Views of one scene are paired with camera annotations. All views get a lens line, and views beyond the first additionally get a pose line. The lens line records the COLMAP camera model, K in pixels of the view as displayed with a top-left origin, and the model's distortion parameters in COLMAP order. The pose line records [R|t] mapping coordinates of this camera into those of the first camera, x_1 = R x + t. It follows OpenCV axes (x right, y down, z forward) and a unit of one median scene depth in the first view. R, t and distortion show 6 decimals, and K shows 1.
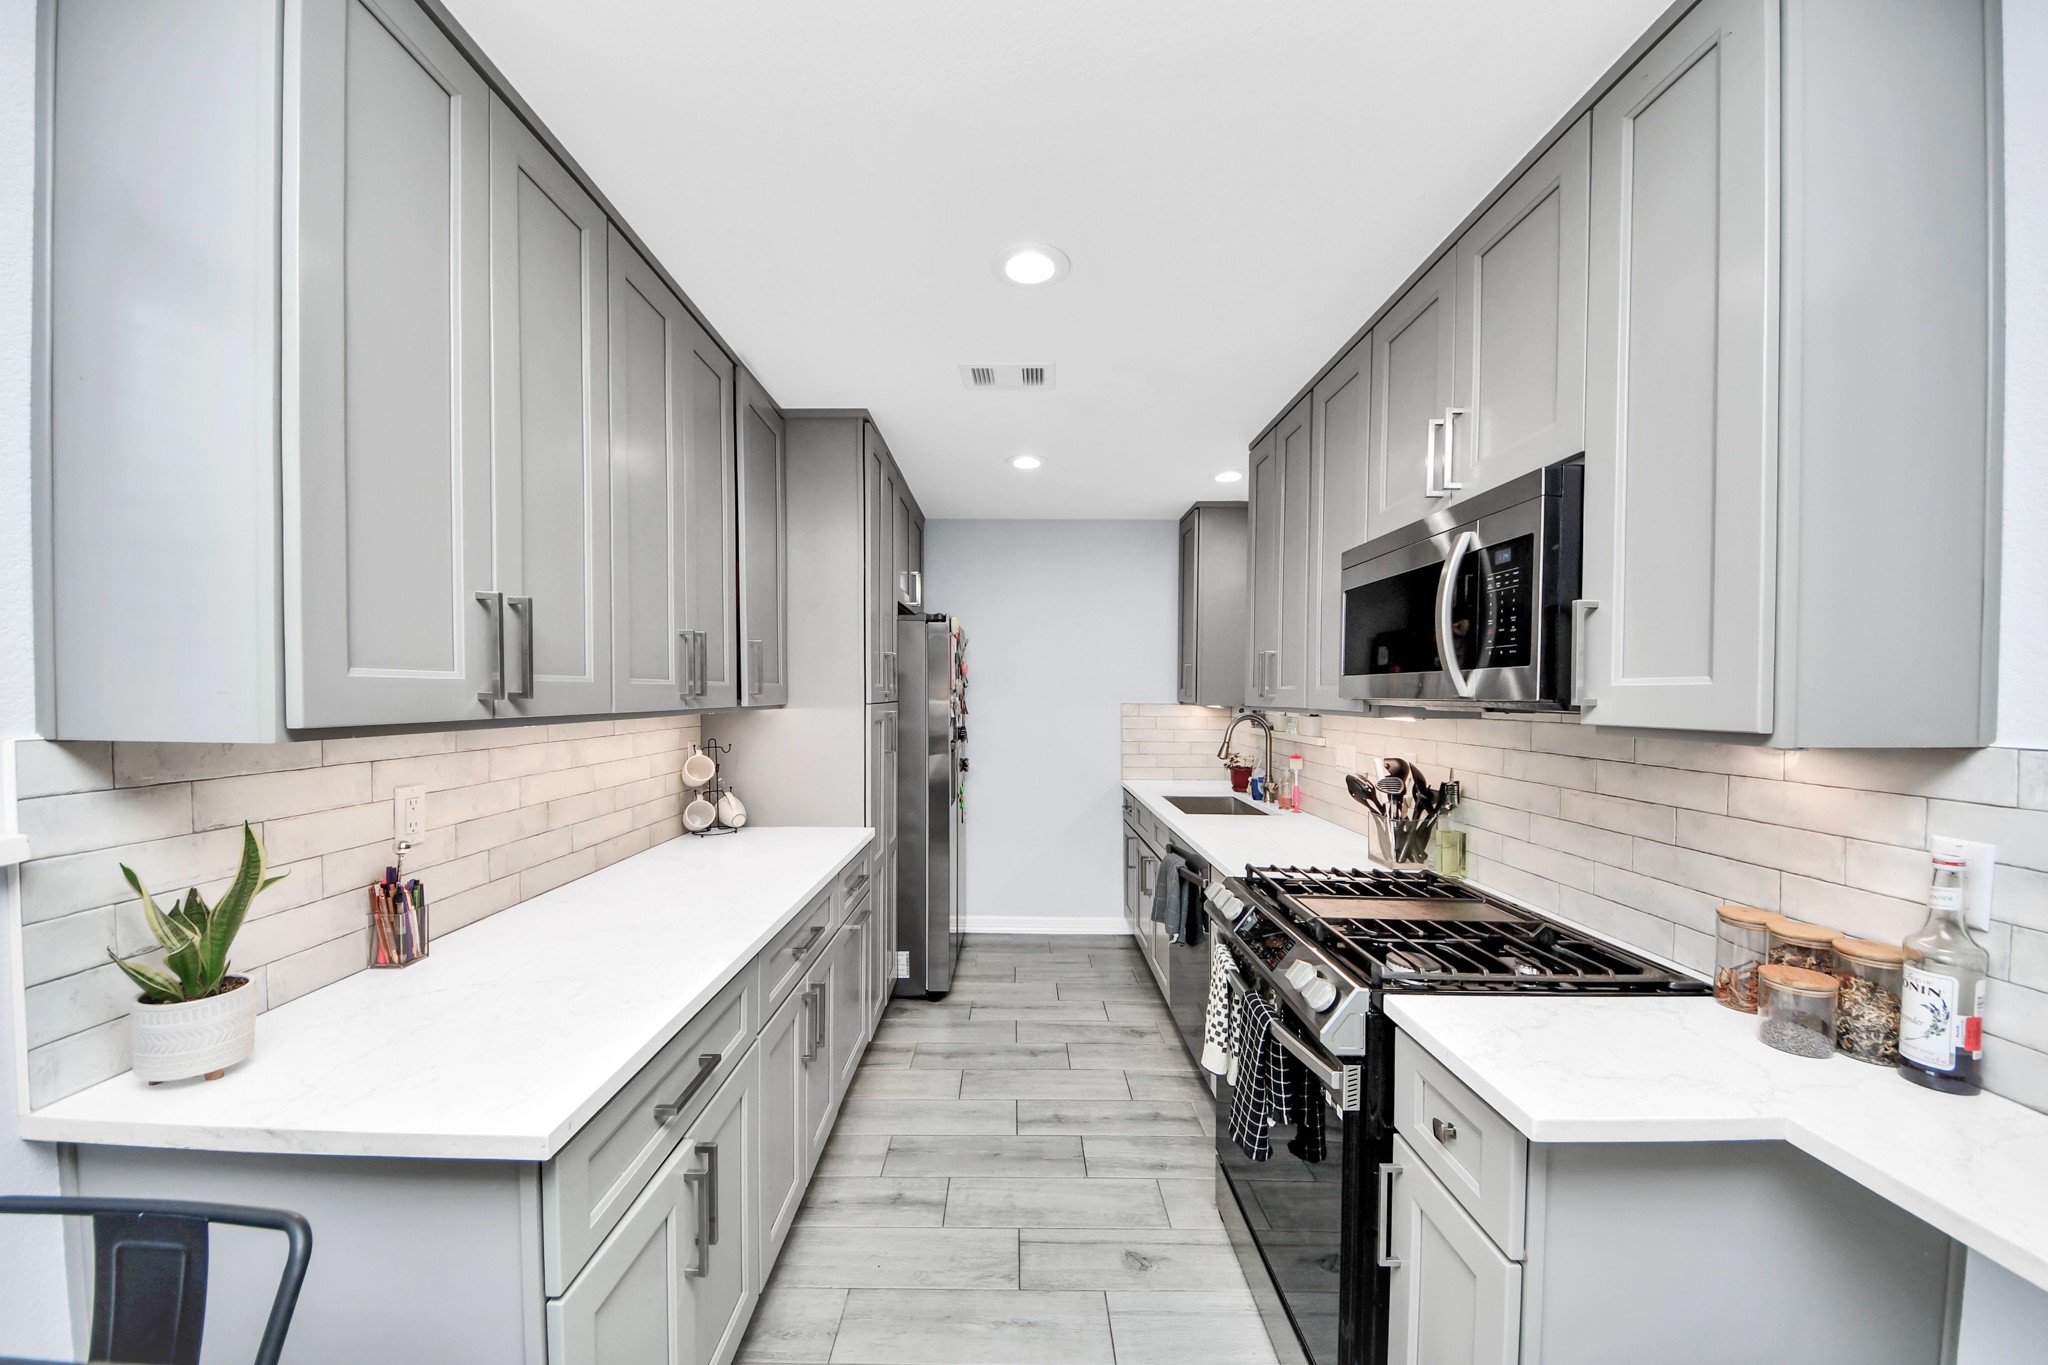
lens RADIAL K [[737.5, 0, 1026.7], [0, 737.5, 719.1], [0, 0, 1]] dist [0.000515, -0.000086]
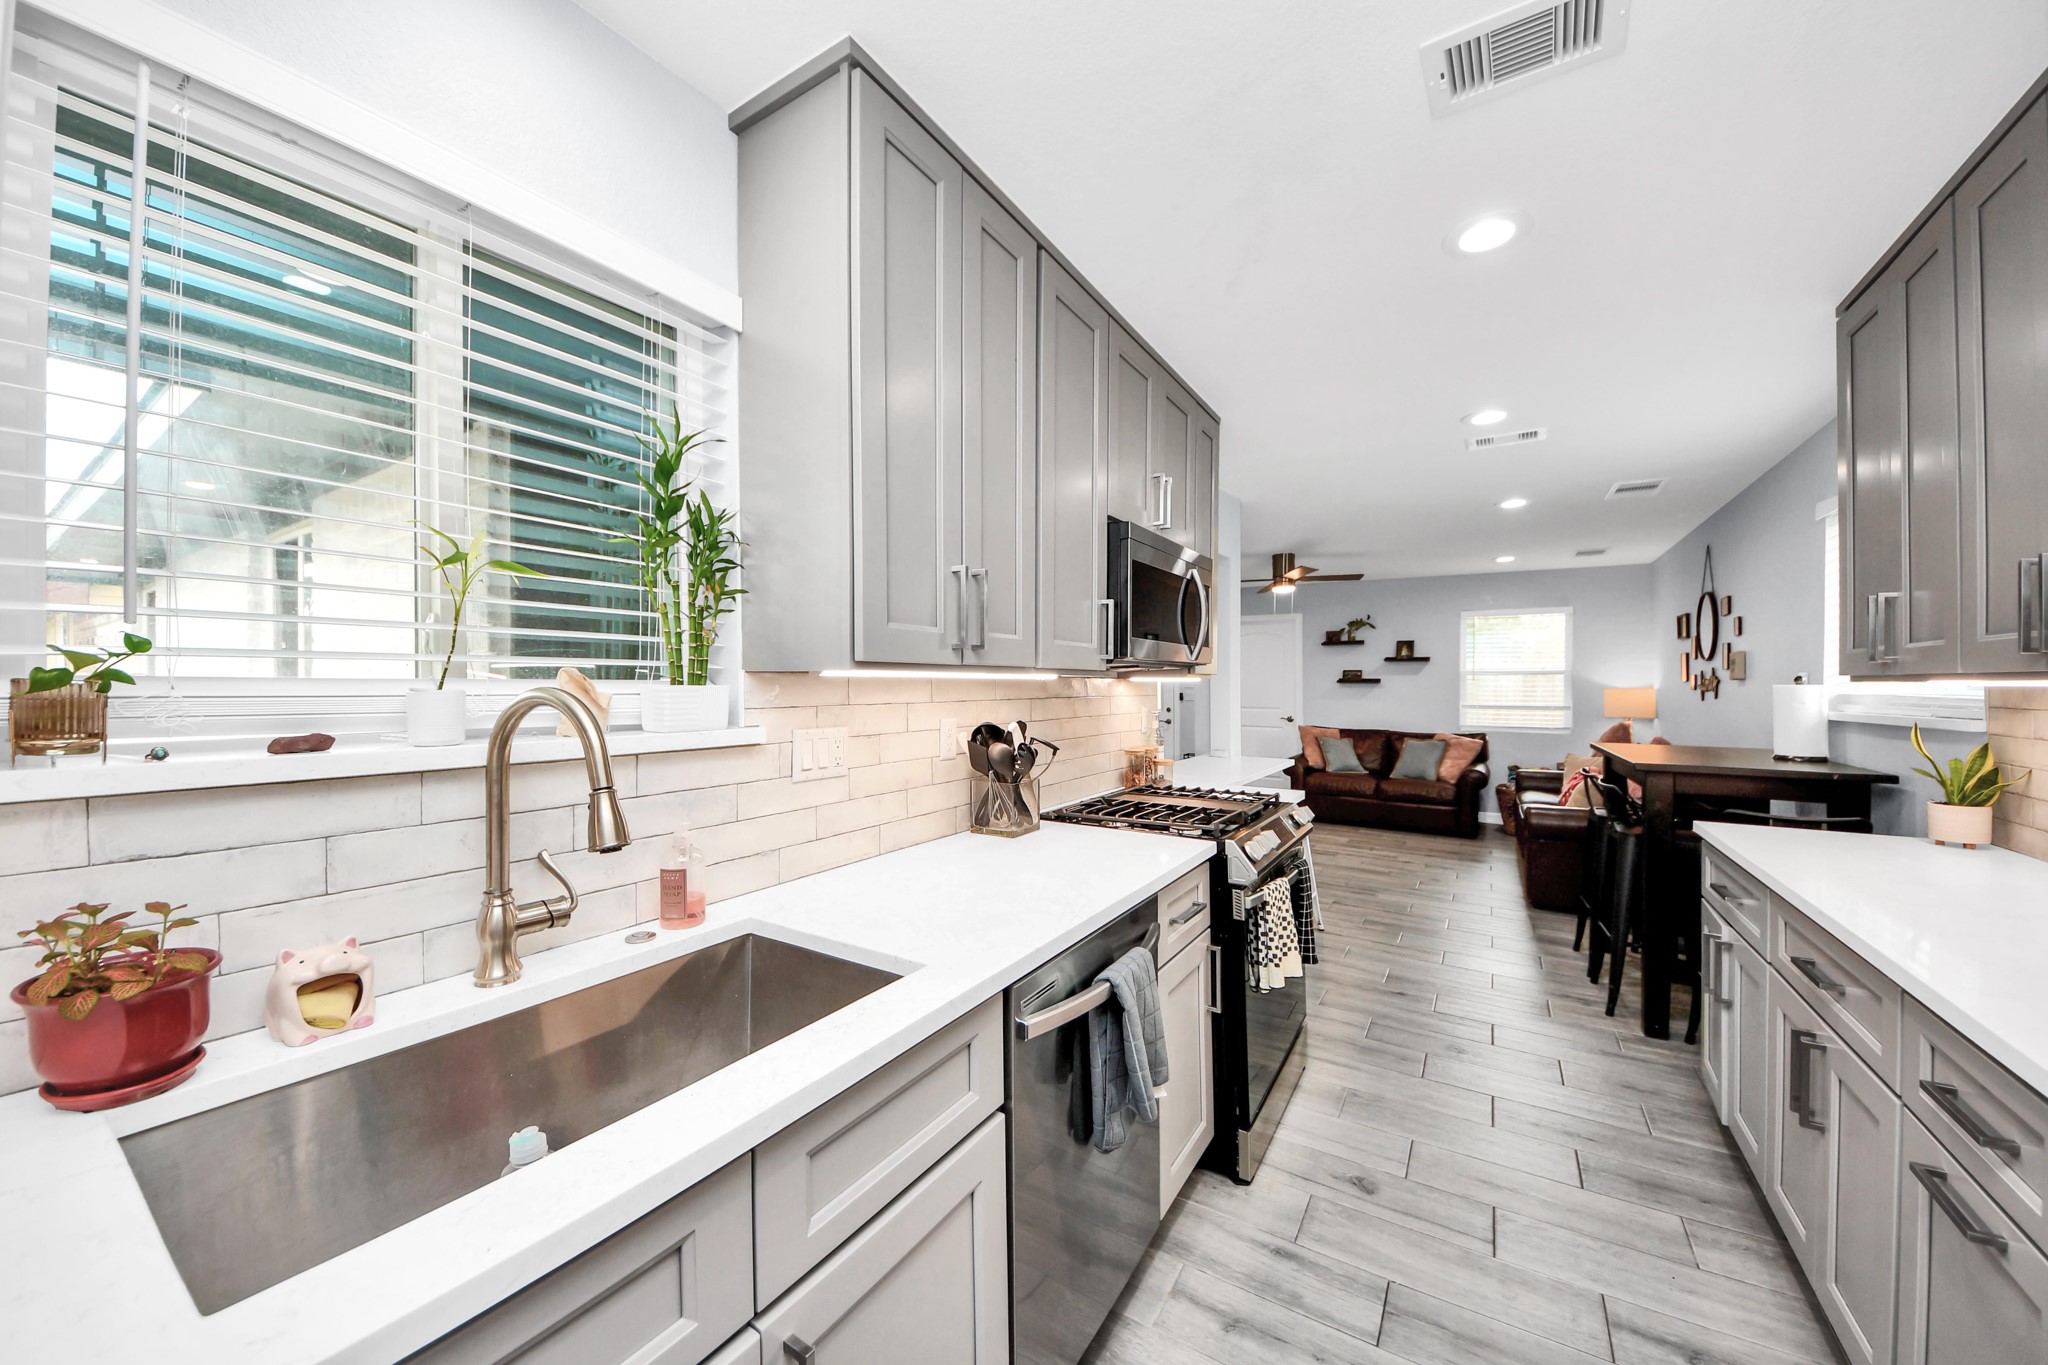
lens RADIAL K [[725.3, 0, 1021.3], [0, 725.3, 677.6], [0, 0, 1]] dist [0.019108, -0.014307]
pose [[-0.832186, -0.009139, 0.554422, -0.014293], [0.008742, 0.999524, 0.029598, -0.032655], [-0.554428, 0.029477, -0.831709, 1.783118]]
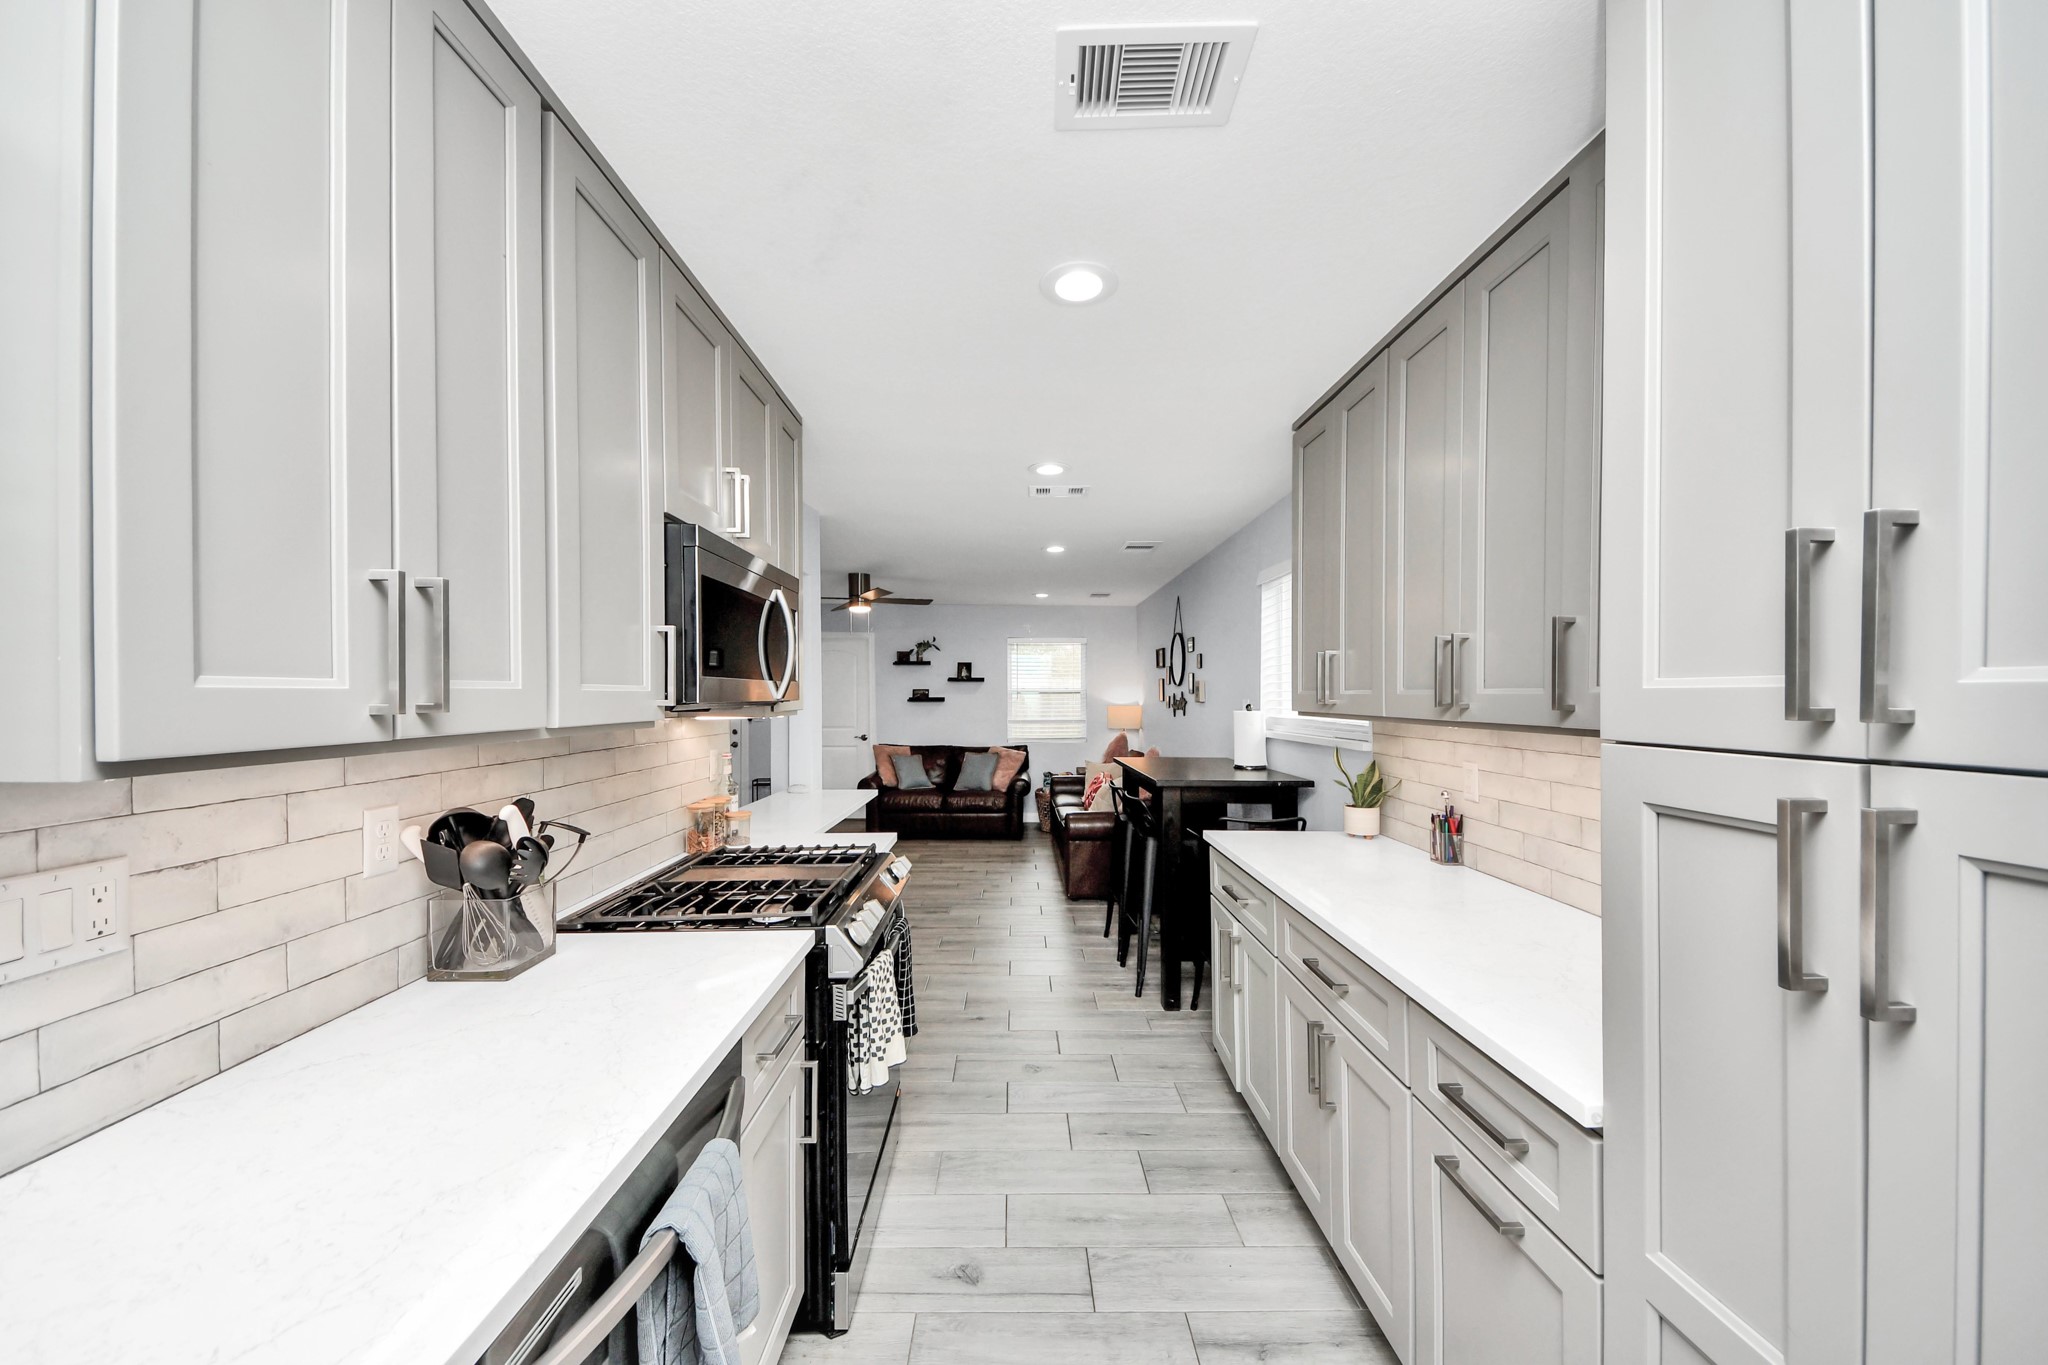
lens RADIAL K [[725.3, 0, 1021.3], [0, 725.3, 677.6], [0, 0, 1]] dist [0.019108, -0.014307]
pose [[-0.999949, -0.006143, 0.007985, 0.066287], [-0.006029, 0.999880, 0.014263, -0.066781], [-0.008072, 0.014214, -0.999866, 1.638043]]
